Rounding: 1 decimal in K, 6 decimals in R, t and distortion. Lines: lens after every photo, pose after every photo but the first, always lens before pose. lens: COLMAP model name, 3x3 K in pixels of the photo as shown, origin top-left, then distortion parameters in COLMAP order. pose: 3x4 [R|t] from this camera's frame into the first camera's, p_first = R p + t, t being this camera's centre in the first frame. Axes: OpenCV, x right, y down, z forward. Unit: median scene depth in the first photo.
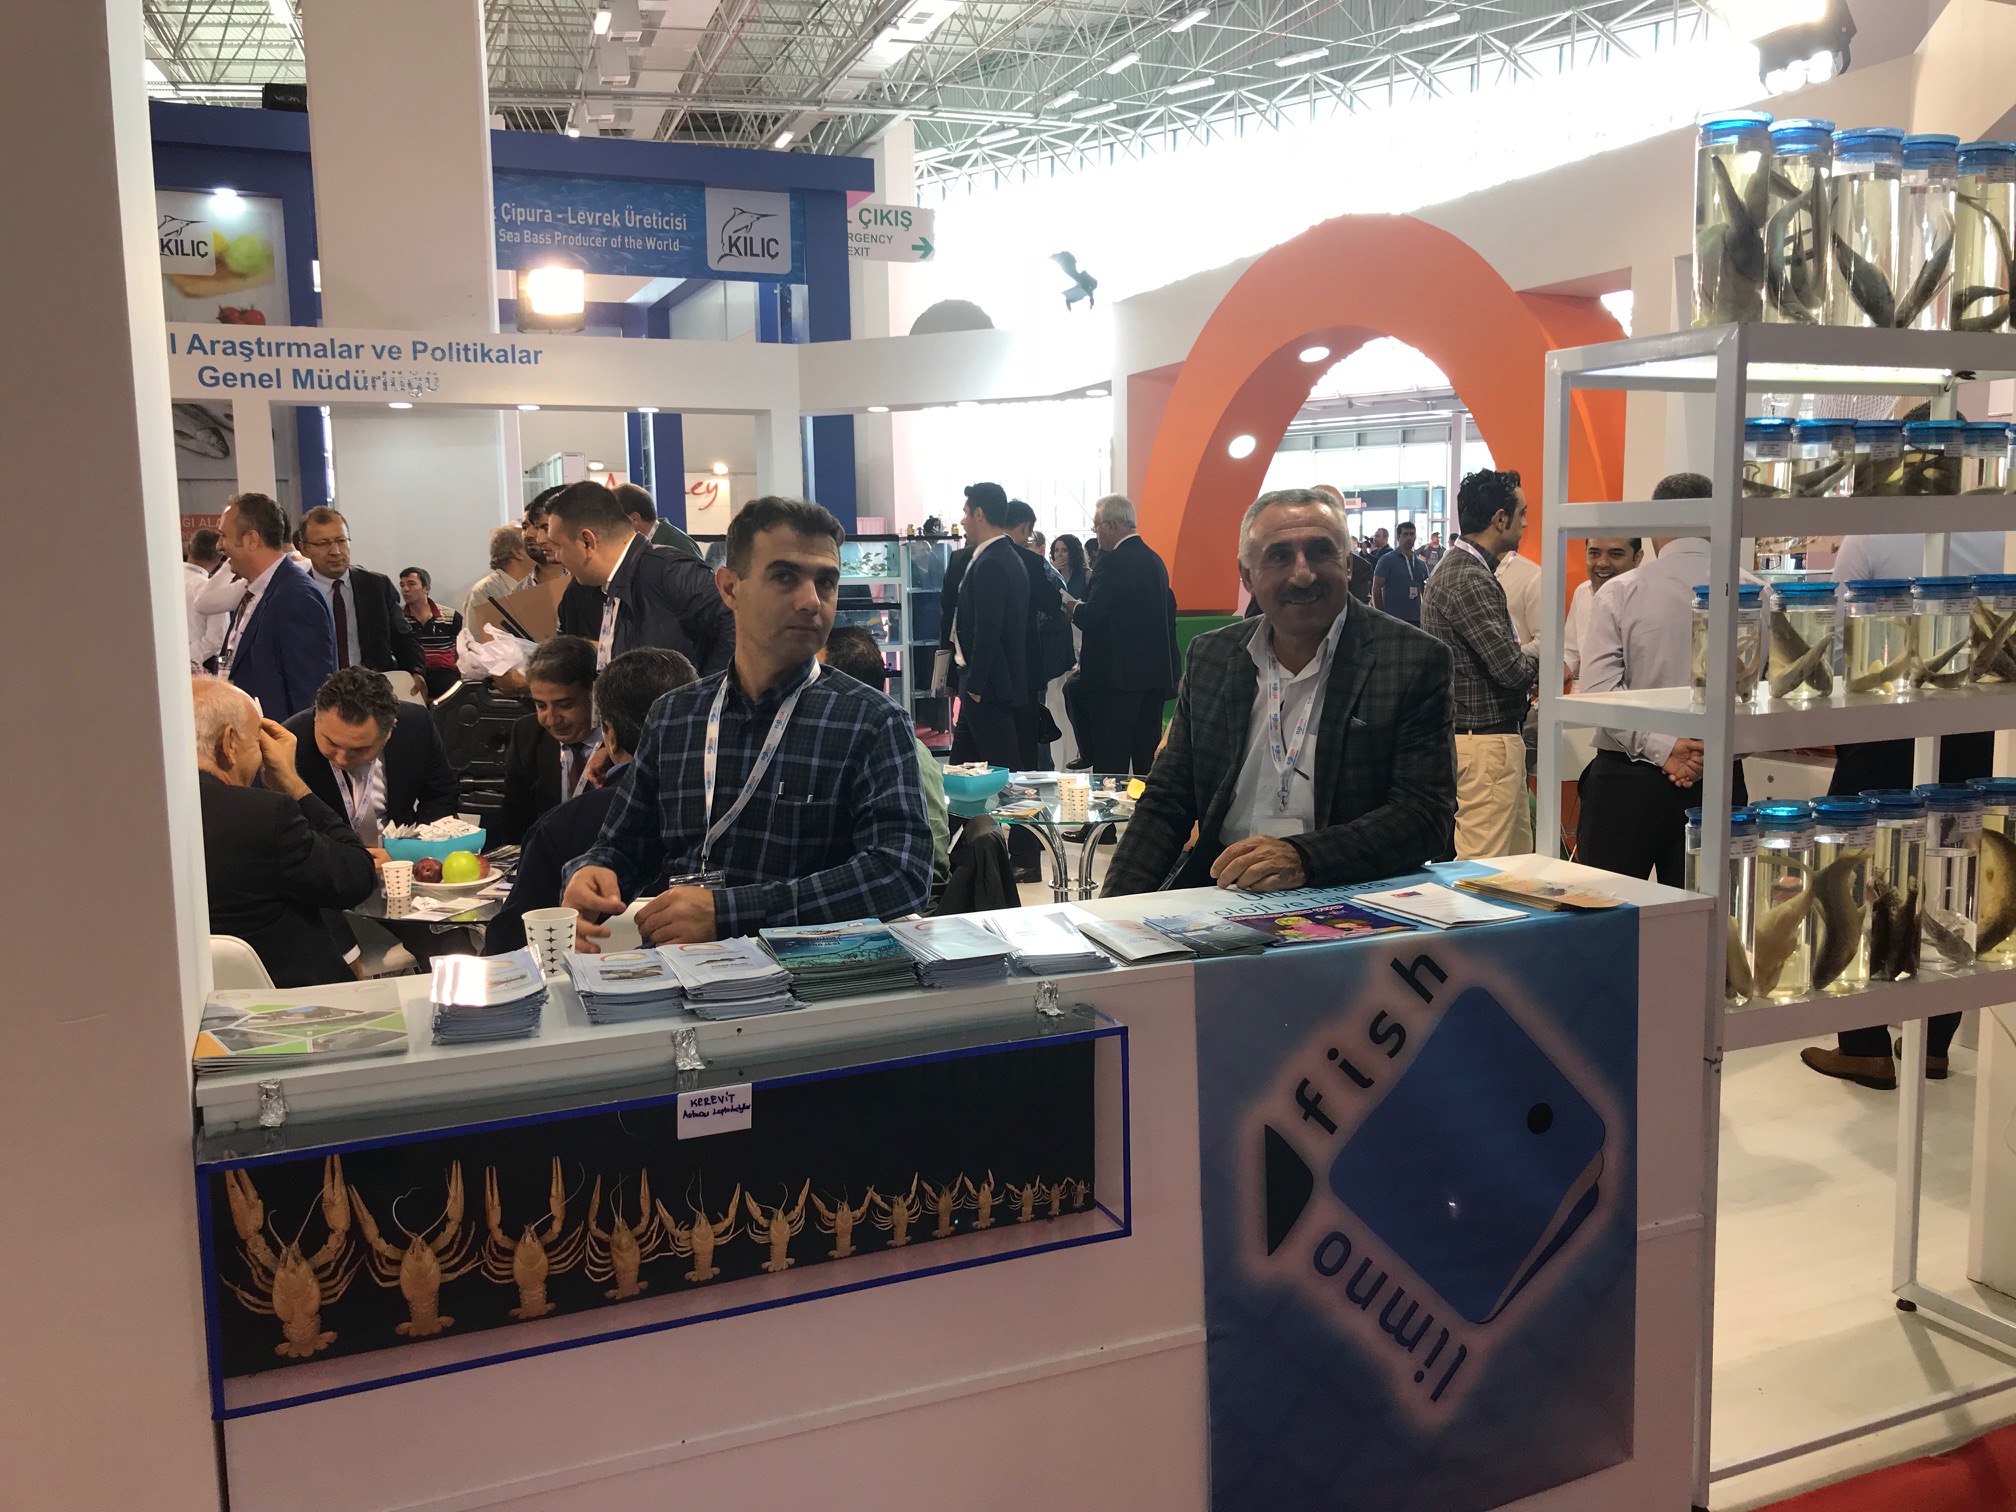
lens RADIAL K [[1655.2, 0, 1016.1], [0, 1655.2, 748.4], [0, 0, 1]] dist [0.000996, 0.001005]
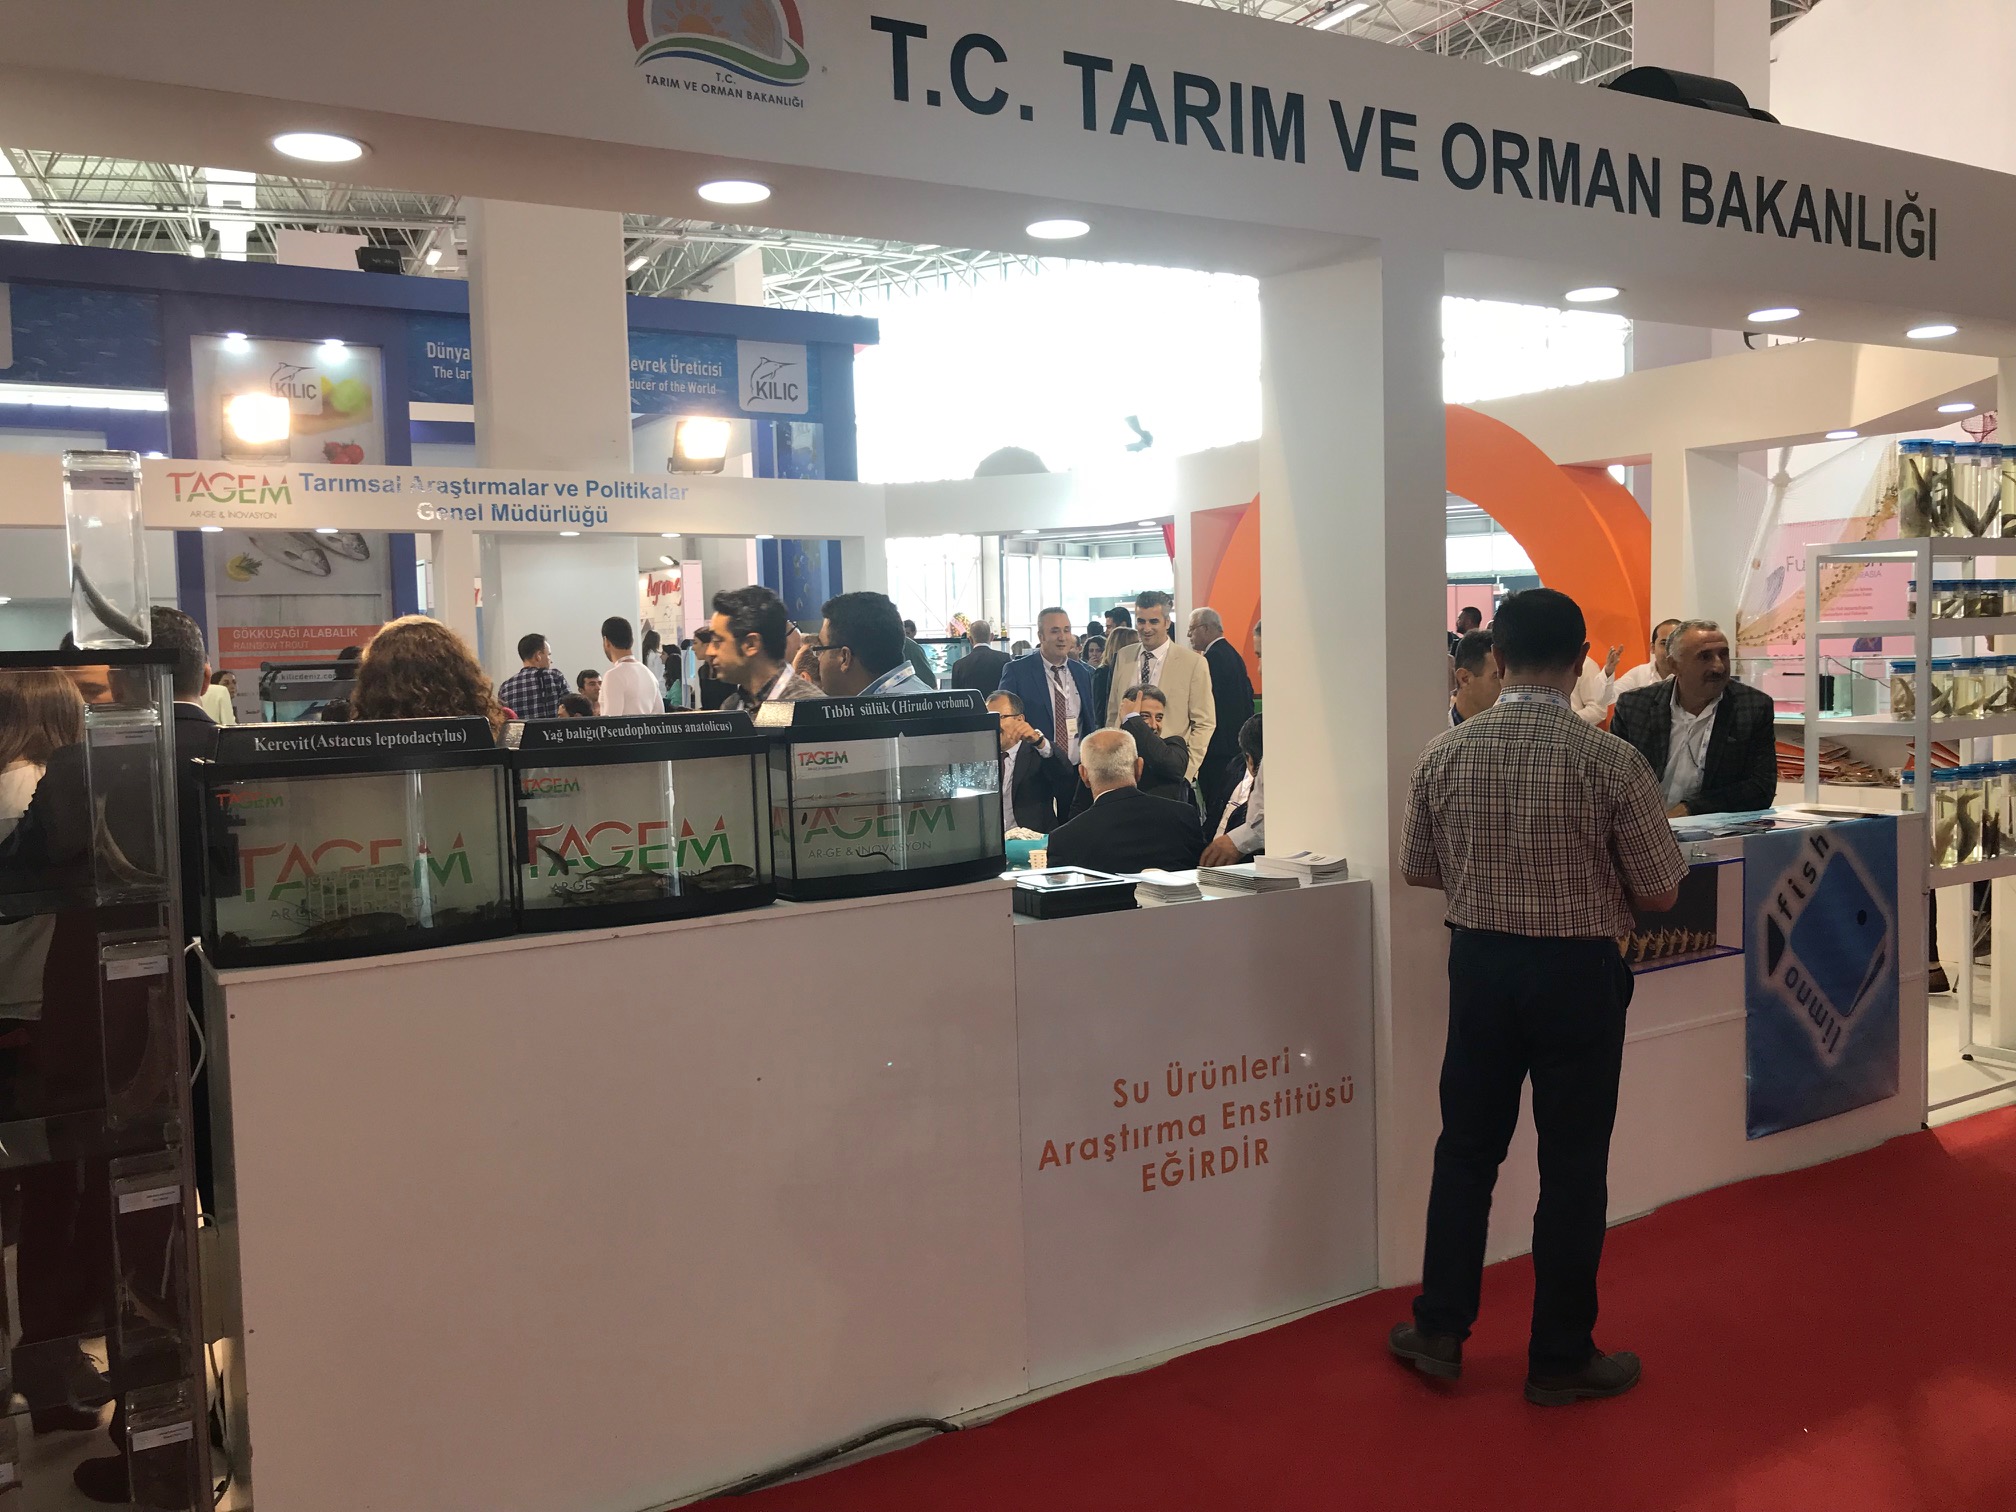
lens RADIAL K [[1666.7, 0, 1011.2], [0, 1666.7, 746.3], [0, 0, 1]] dist [-0.005115, 0.060790]
pose [[0.988661, -0.020306, 0.148787, -0.266587], [0.029231, 0.997886, -0.058049, 0.025226], [-0.147294, 0.061740, 0.987164, -0.236049]]
